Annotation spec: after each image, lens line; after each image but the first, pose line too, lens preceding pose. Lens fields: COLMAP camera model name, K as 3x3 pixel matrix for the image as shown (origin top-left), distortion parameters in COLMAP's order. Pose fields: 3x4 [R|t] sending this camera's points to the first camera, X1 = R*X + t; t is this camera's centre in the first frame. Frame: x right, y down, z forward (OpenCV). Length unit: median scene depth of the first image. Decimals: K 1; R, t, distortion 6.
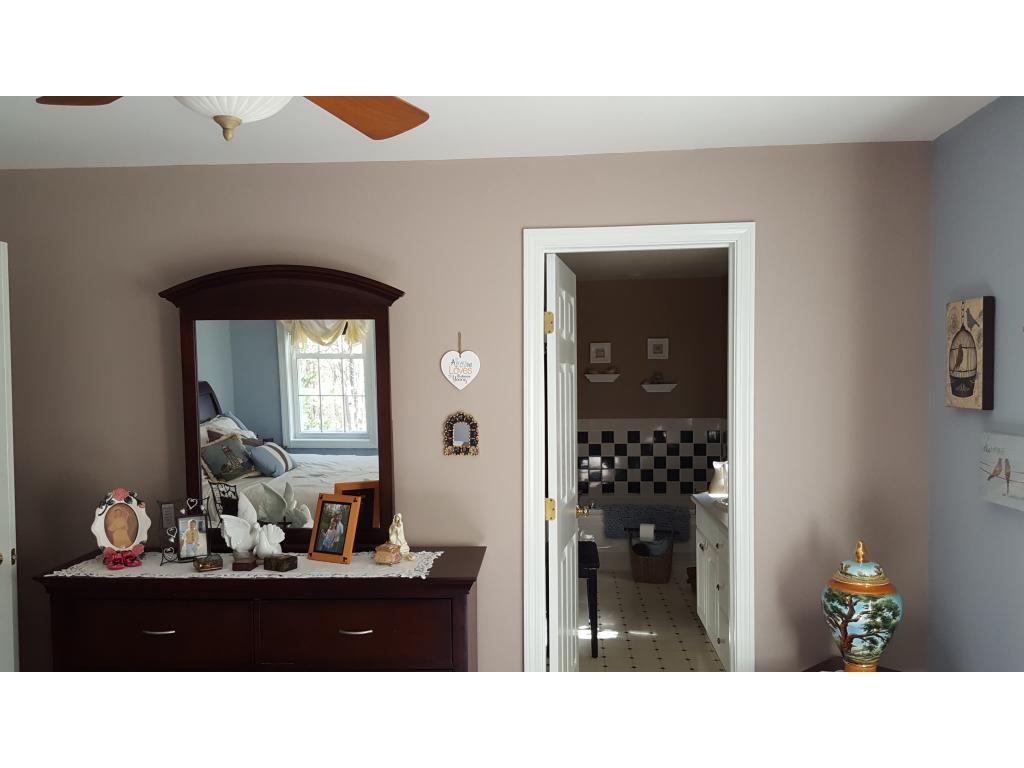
lens RADIAL K [[760.5, 0, 512.0], [0, 760.5, 384.0], [0, 0, 1]] dist [0.160052, -0.250463]
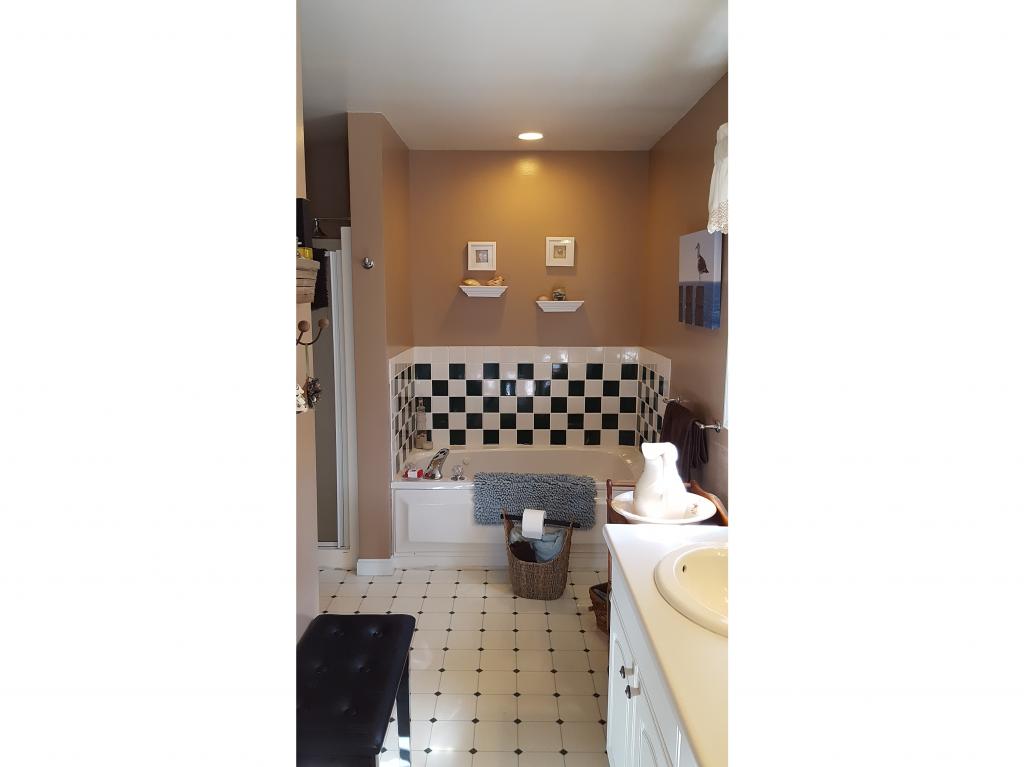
lens RADIAL K [[760.5, 0, 512.0], [0, 760.5, 383.5], [0, 0, 1]] dist [0.160052, -0.250463]
pose [[0.993067, 0.000311, 0.117550, 0.072917], [-0.013399, 0.993779, 0.110564, -0.000733], [-0.116784, -0.111372, 0.986893, 0.330625]]
